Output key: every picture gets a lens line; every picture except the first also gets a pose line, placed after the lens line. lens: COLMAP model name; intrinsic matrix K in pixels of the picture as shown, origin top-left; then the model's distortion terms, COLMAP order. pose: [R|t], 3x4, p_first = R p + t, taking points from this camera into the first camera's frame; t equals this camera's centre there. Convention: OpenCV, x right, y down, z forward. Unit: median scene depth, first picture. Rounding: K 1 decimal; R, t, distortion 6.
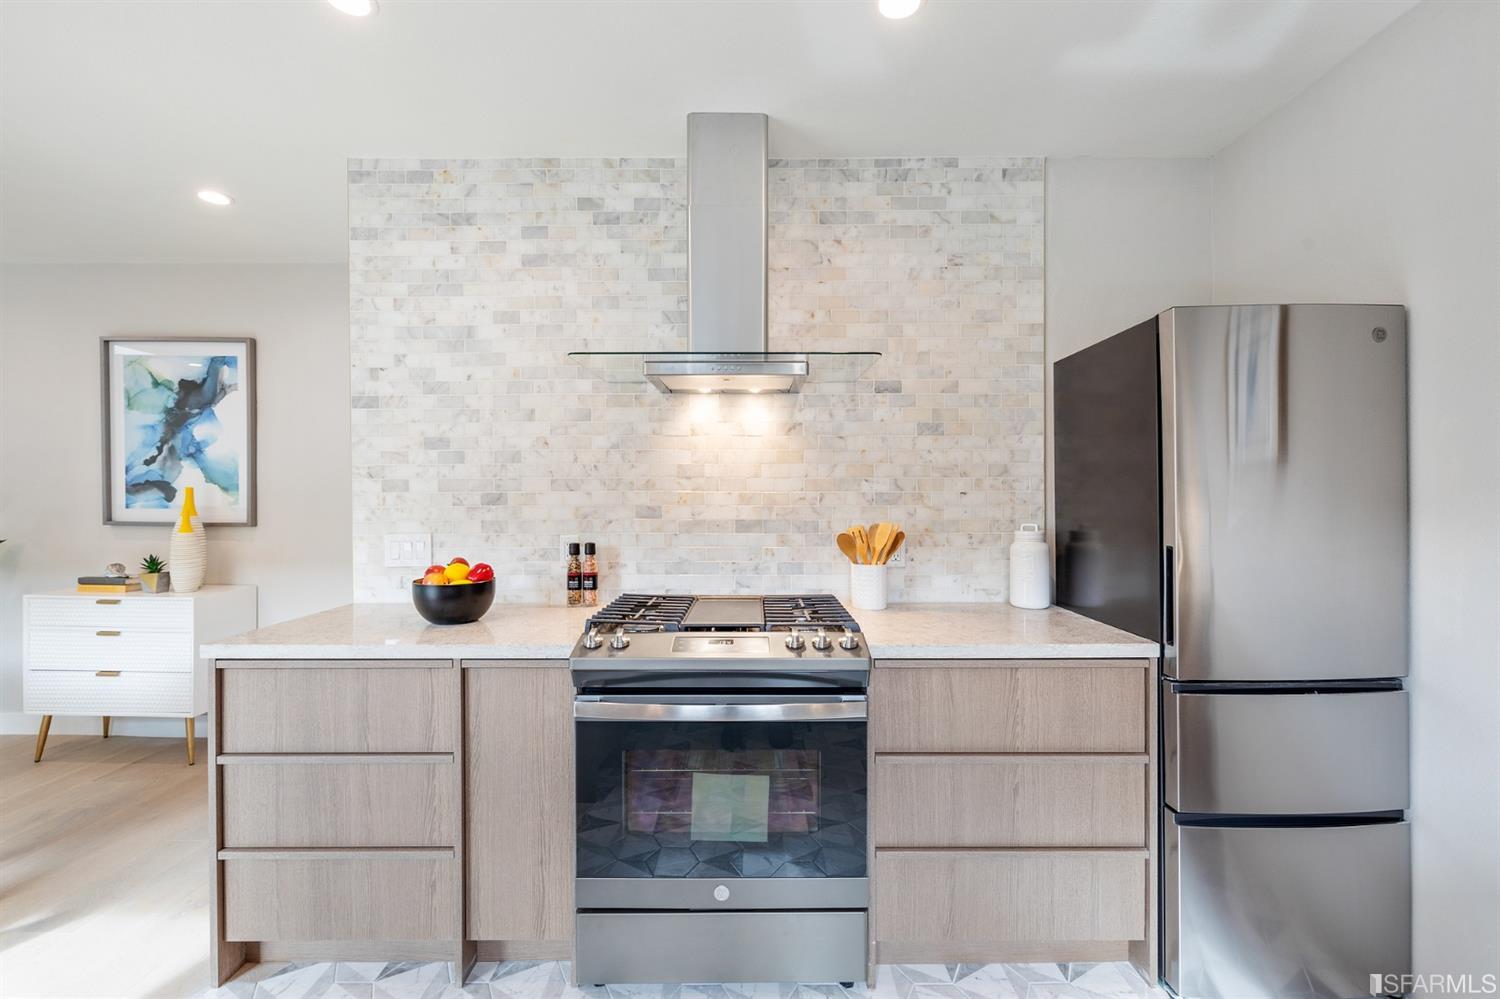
lens RADIAL K [[625.0, 0, 744.3], [0, 625.0, 506.2], [0, 0, 1]] dist [-0.001774, 0.000118]
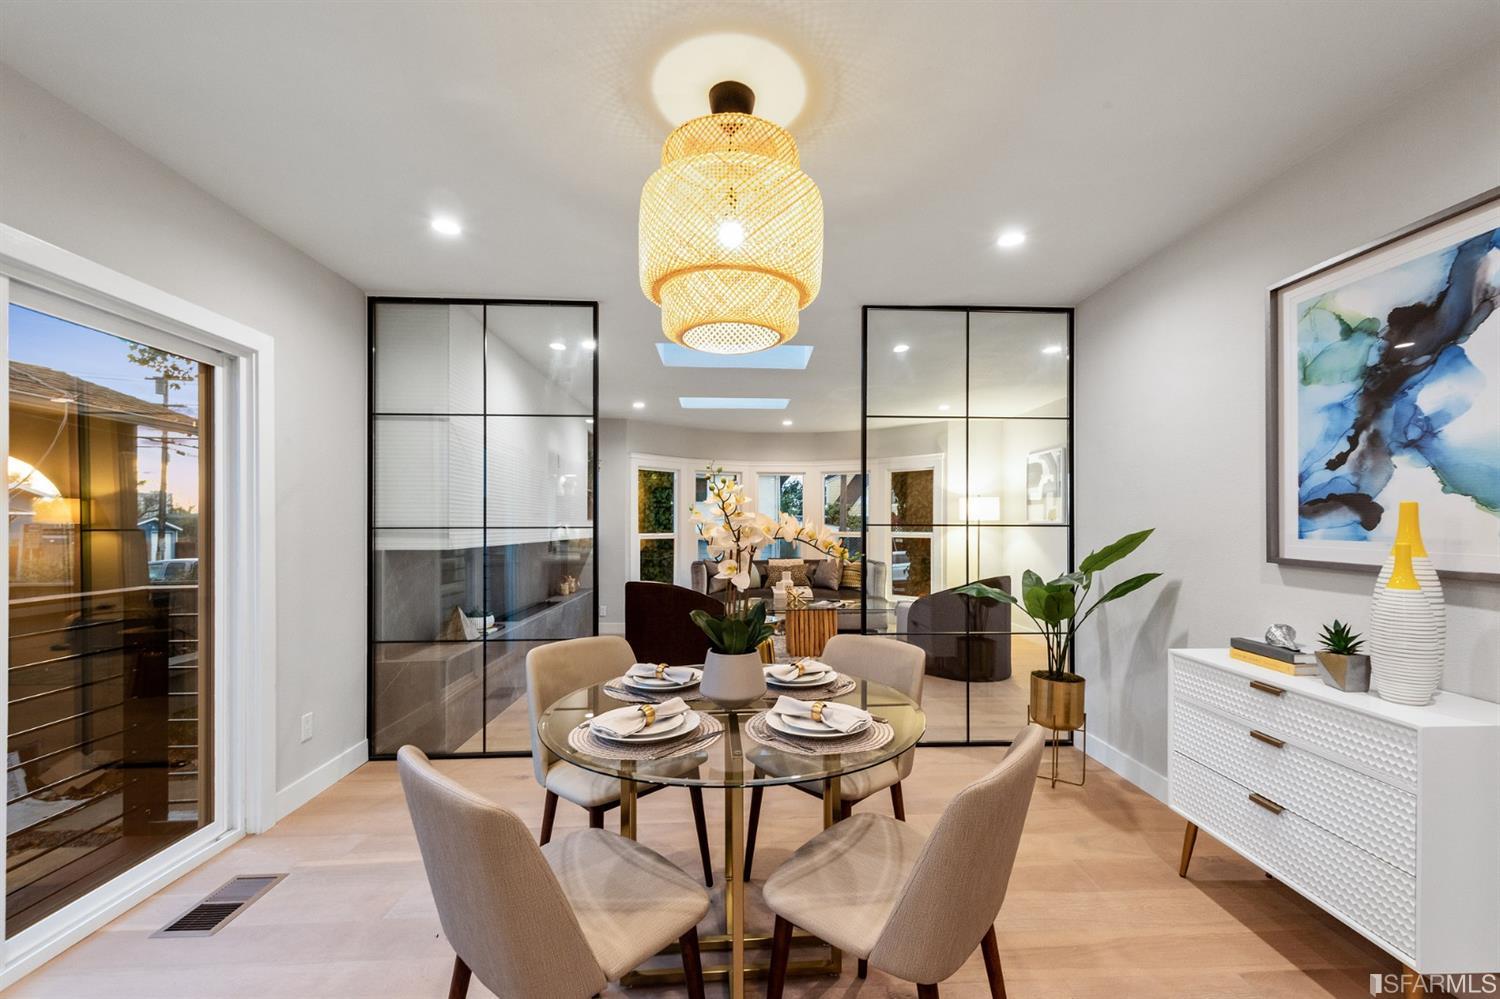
lens RADIAL K [[642.8, 0, 735.4], [0, 642.8, 529.9], [0, 0, 1]] dist [0.001784, 0.000117]
pose [[0.058779, 0.008752, -0.998233, -0.361827], [-0.000927, 0.999962, 0.008713, -0.011311], [0.998271, 0.000413, 0.058785, 0.380515]]
